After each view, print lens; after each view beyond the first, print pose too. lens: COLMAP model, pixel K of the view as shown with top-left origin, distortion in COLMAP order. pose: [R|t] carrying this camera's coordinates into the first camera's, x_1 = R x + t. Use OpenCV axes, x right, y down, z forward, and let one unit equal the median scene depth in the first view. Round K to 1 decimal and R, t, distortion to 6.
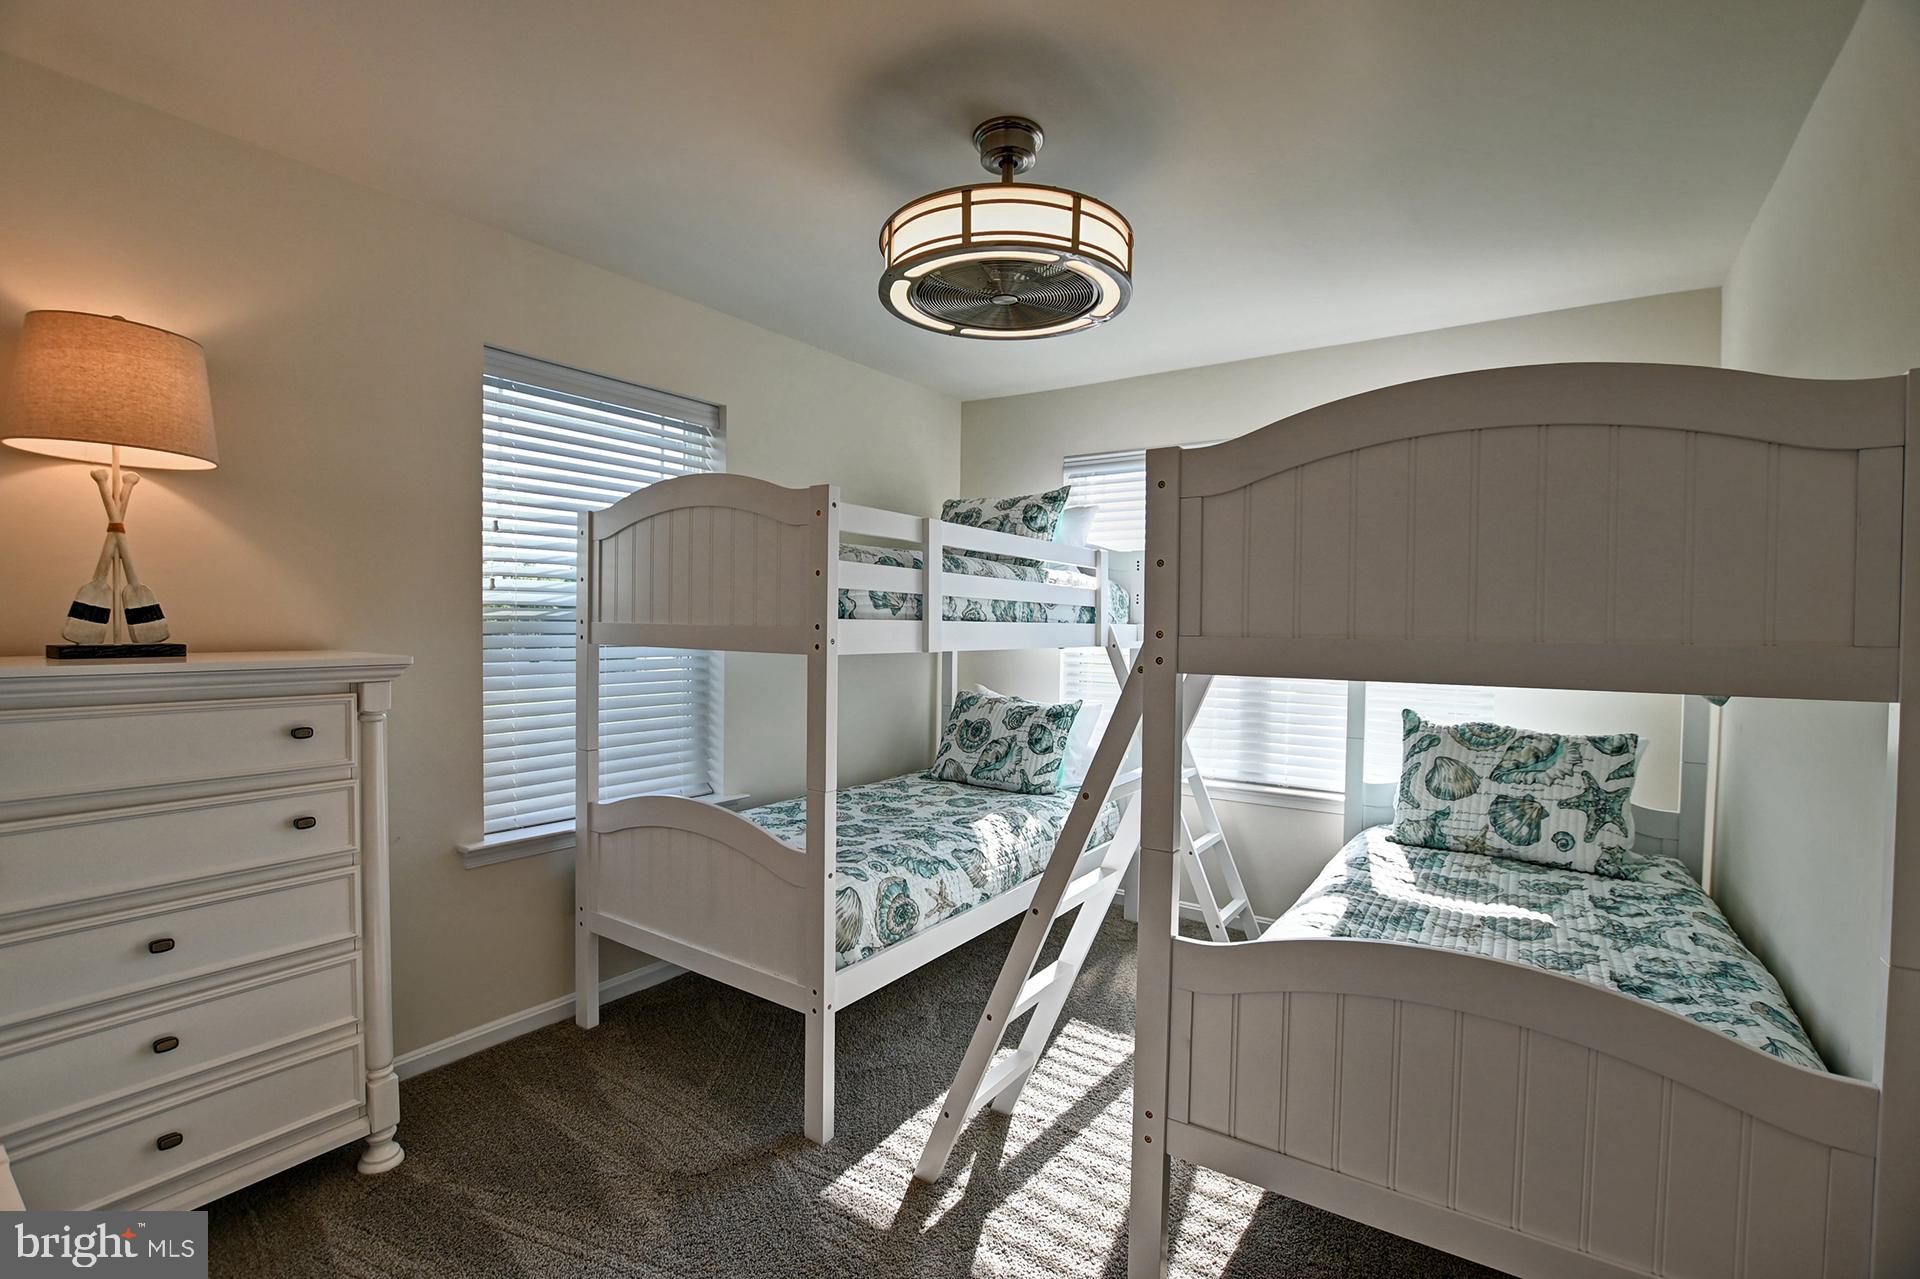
lens RADIAL K [[852.4, 0, 970.7], [0, 852.4, 638.6], [0, 0, 1]] dist [-0.034056, 0.000540]
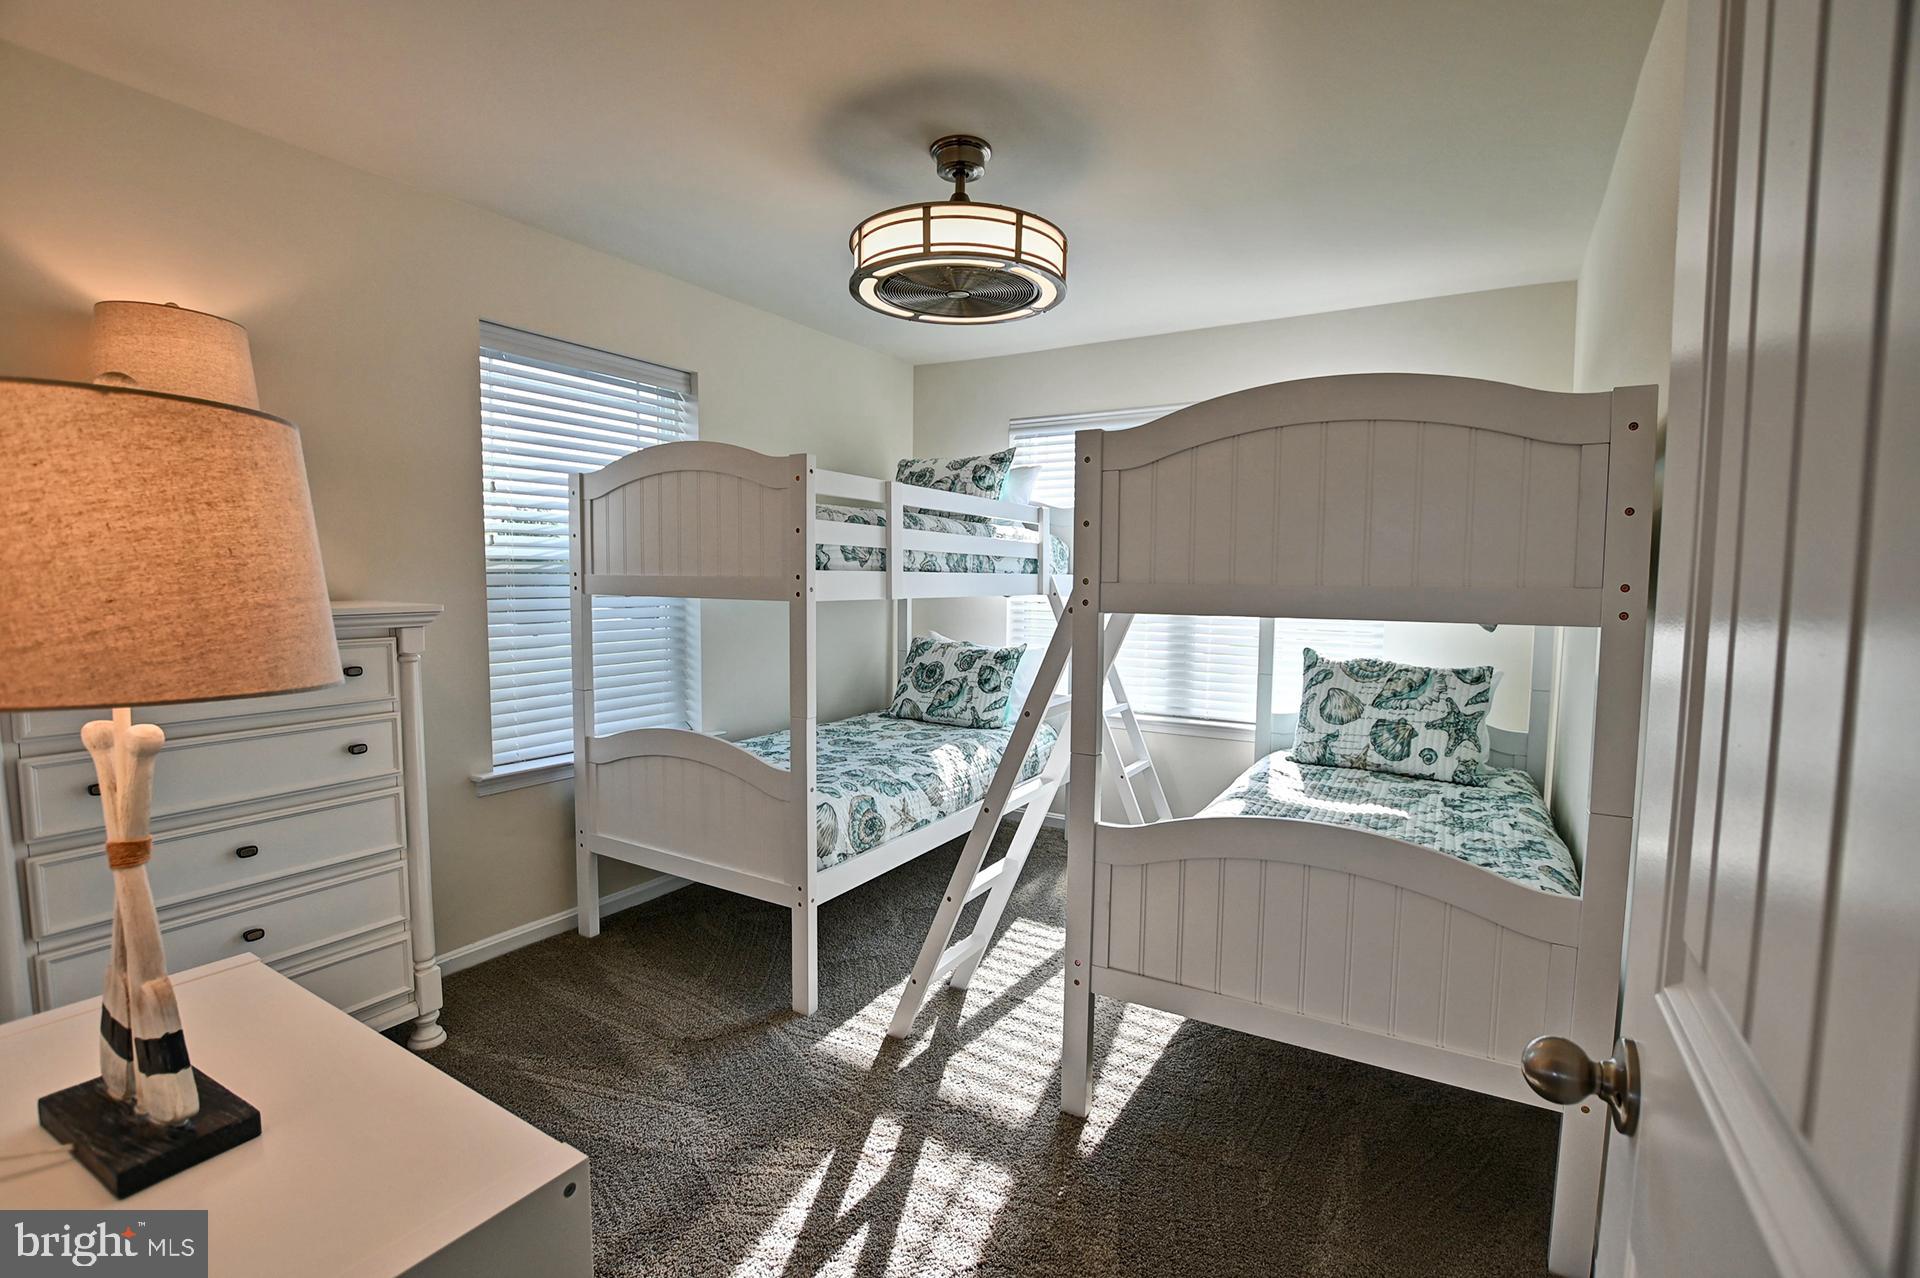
lens RADIAL K [[852.4, 0, 977.4], [0, 852.4, 642.7], [0, 0, 1]] dist [-0.034056, 0.000540]
pose [[0.997539, -0.008985, 0.069542, -0.016237], [0.004788, 0.998170, 0.060277, 0.006211], [-0.069956, -0.059795, 0.995756, -0.162989]]
